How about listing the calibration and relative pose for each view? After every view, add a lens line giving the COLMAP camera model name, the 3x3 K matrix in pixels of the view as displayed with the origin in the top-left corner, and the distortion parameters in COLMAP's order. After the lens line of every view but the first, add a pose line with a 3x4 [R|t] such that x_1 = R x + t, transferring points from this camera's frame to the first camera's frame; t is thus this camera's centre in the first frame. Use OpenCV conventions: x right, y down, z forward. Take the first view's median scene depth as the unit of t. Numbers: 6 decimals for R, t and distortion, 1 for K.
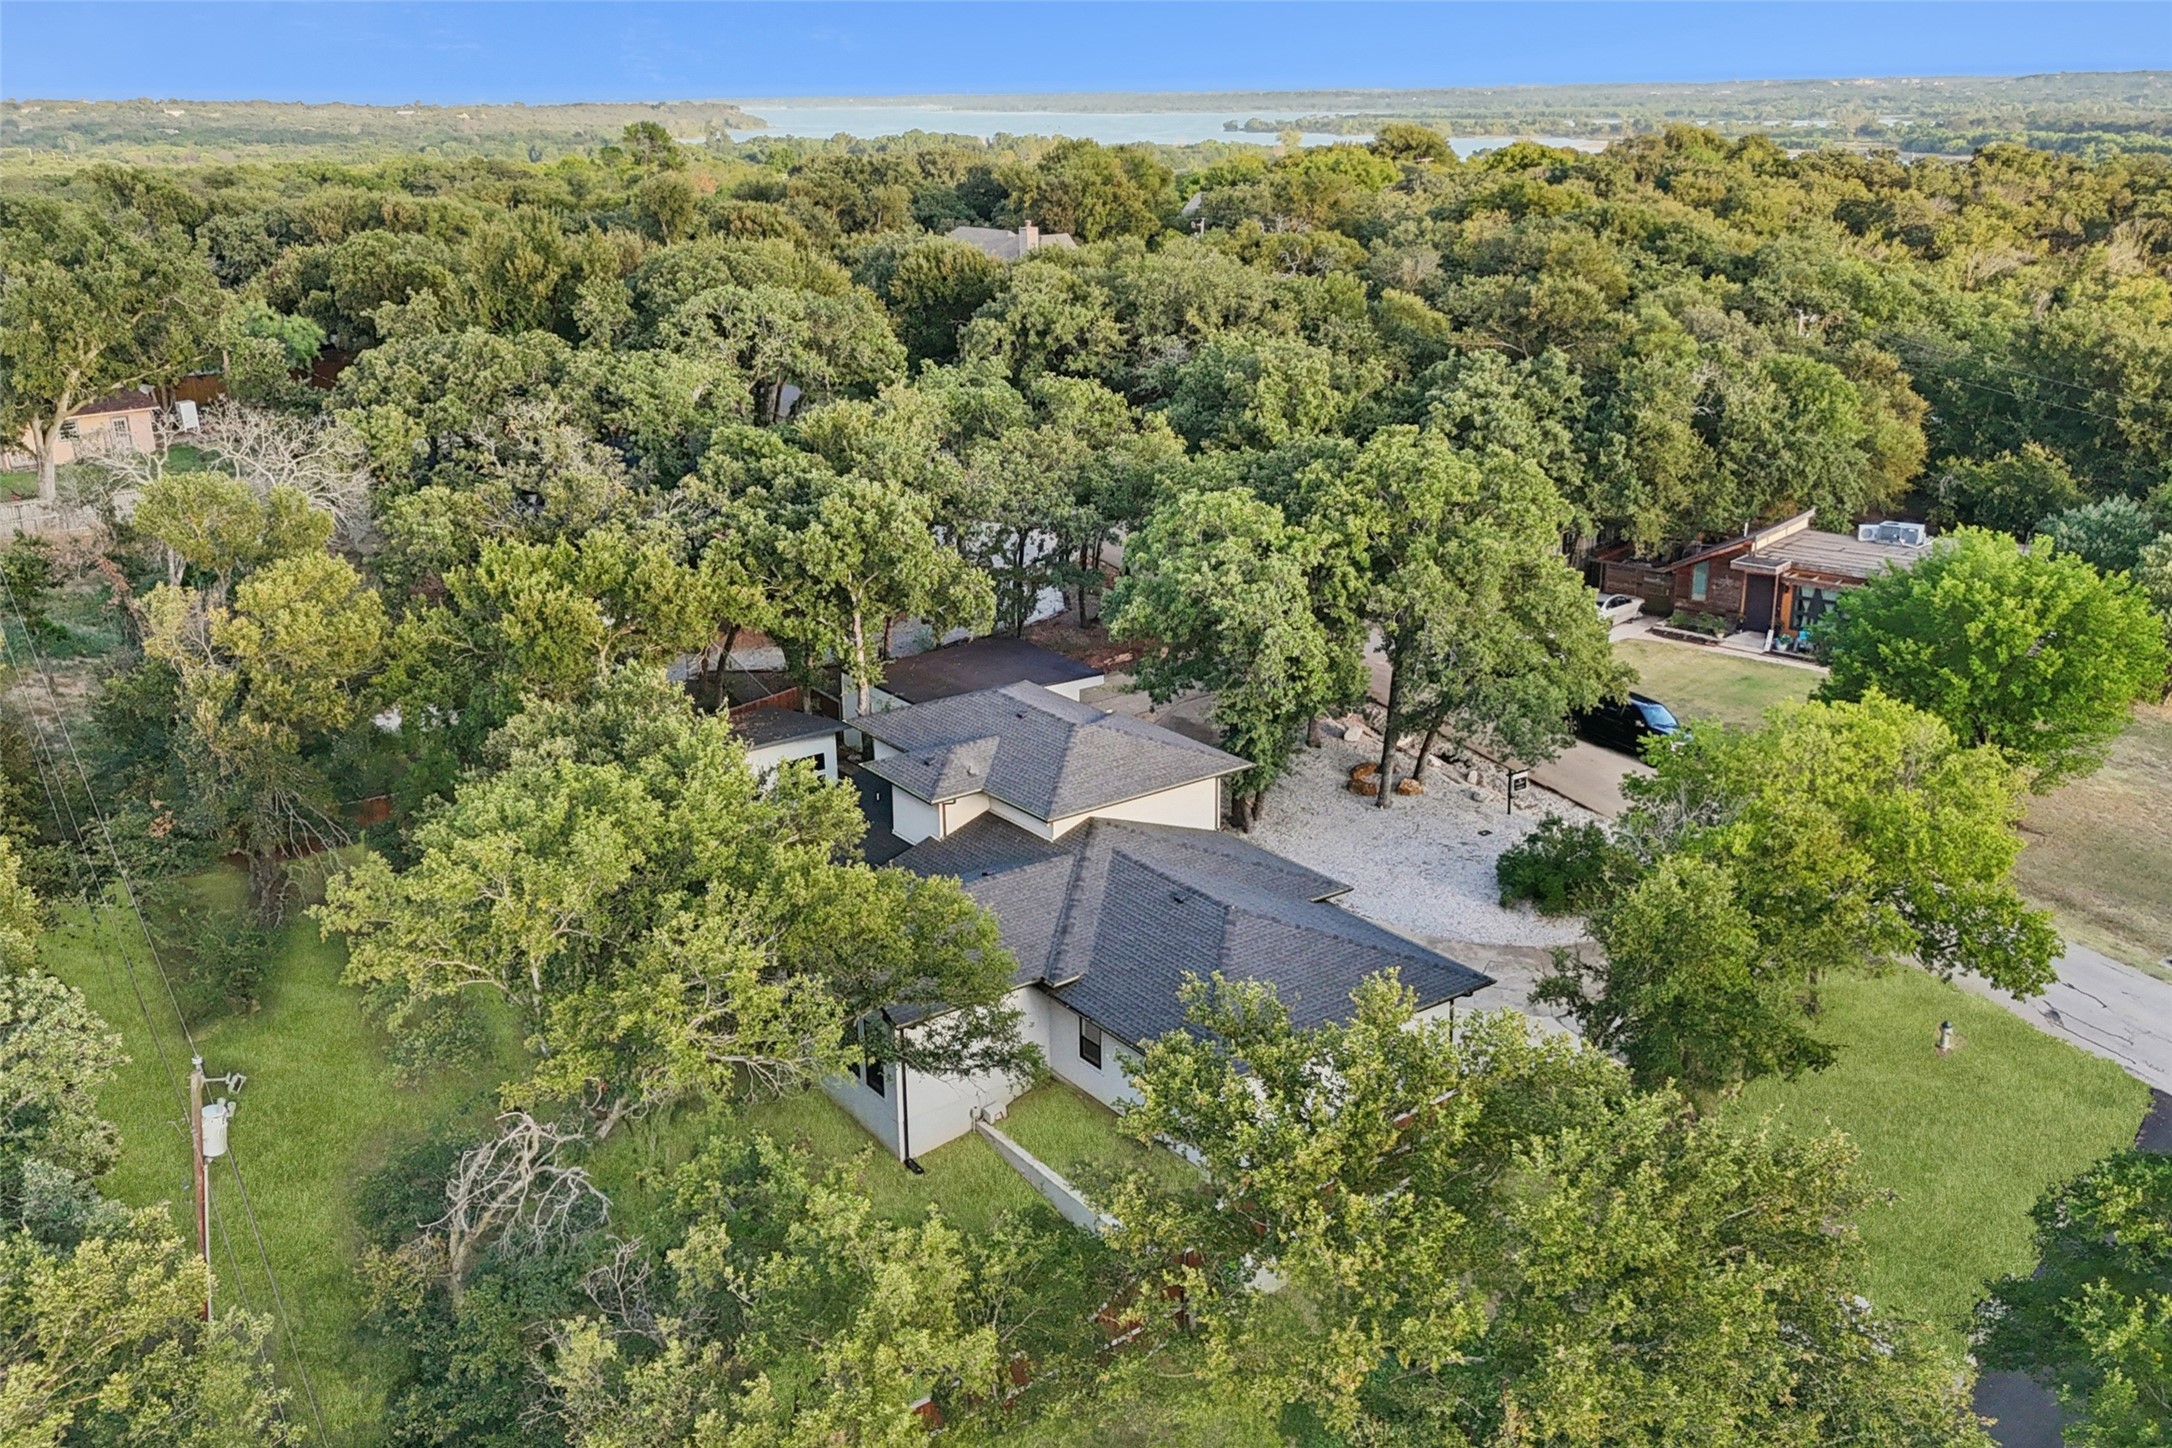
lens RADIAL K [[1846.1, 0, 1086.0], [0, 1846.1, 724.0], [0, 0, 1]] dist [0.111423, -0.193364]
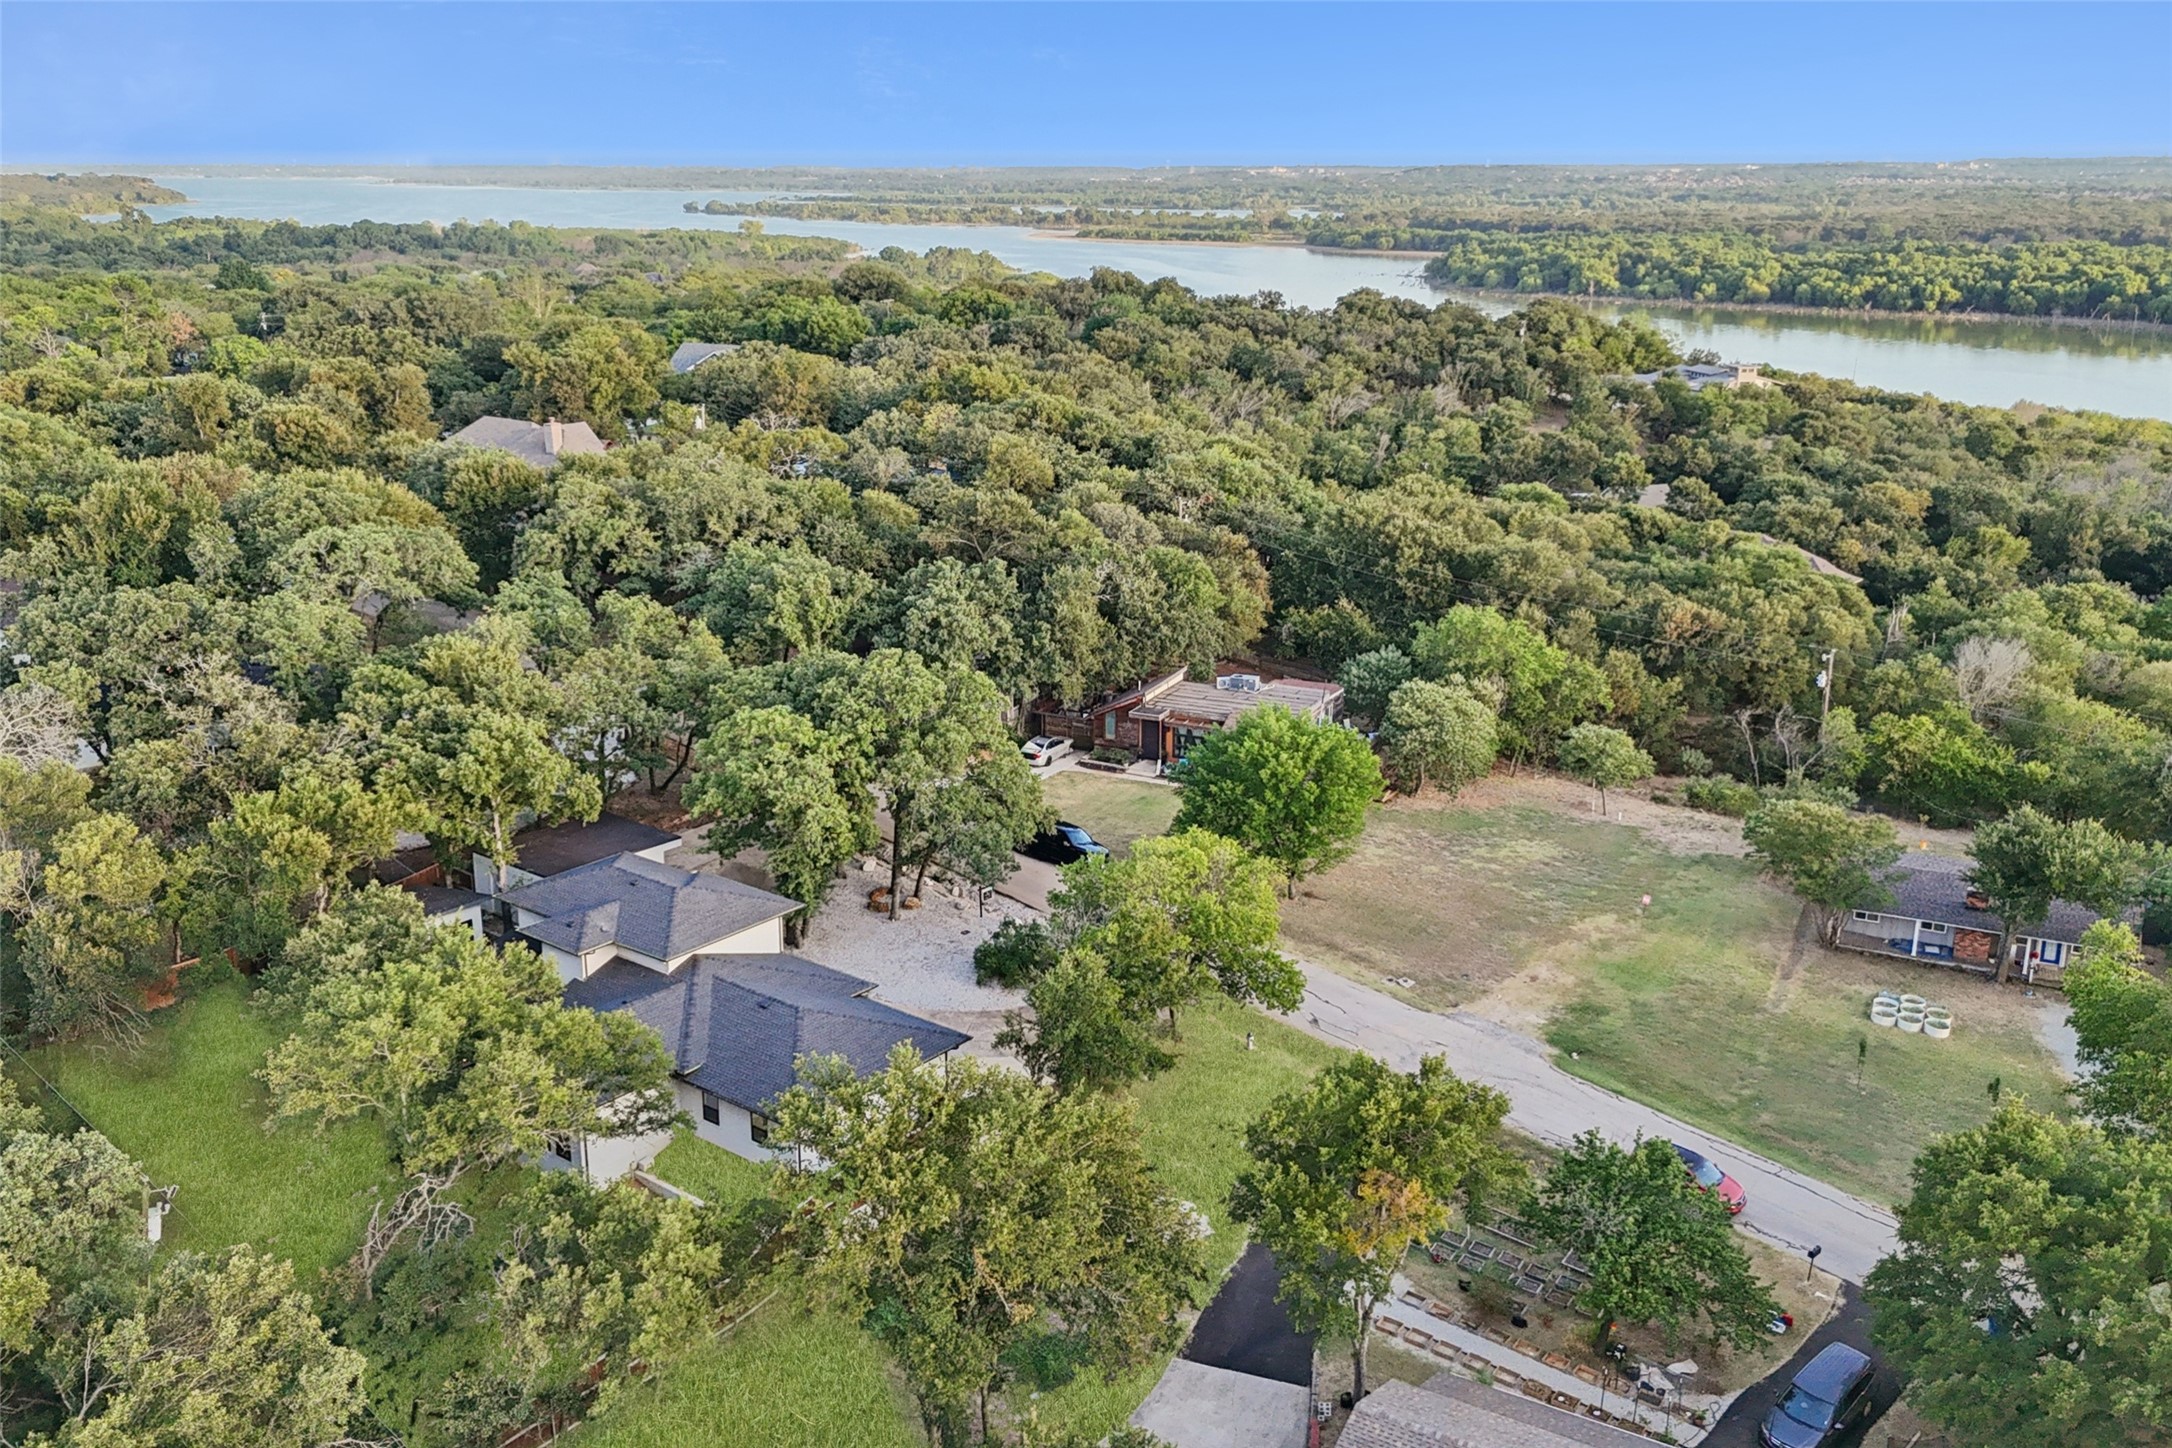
lens RADIAL K [[1846.1, 0, 1086.0], [0, 1846.1, 724.0], [0, 0, 1]] dist [0.111423, -0.193364]
pose [[0.961900, -0.058002, 0.267176, -0.058119], [0.067510, 0.997366, -0.026529, -0.049922], [-0.264934, 0.043556, 0.963282, -0.349769]]
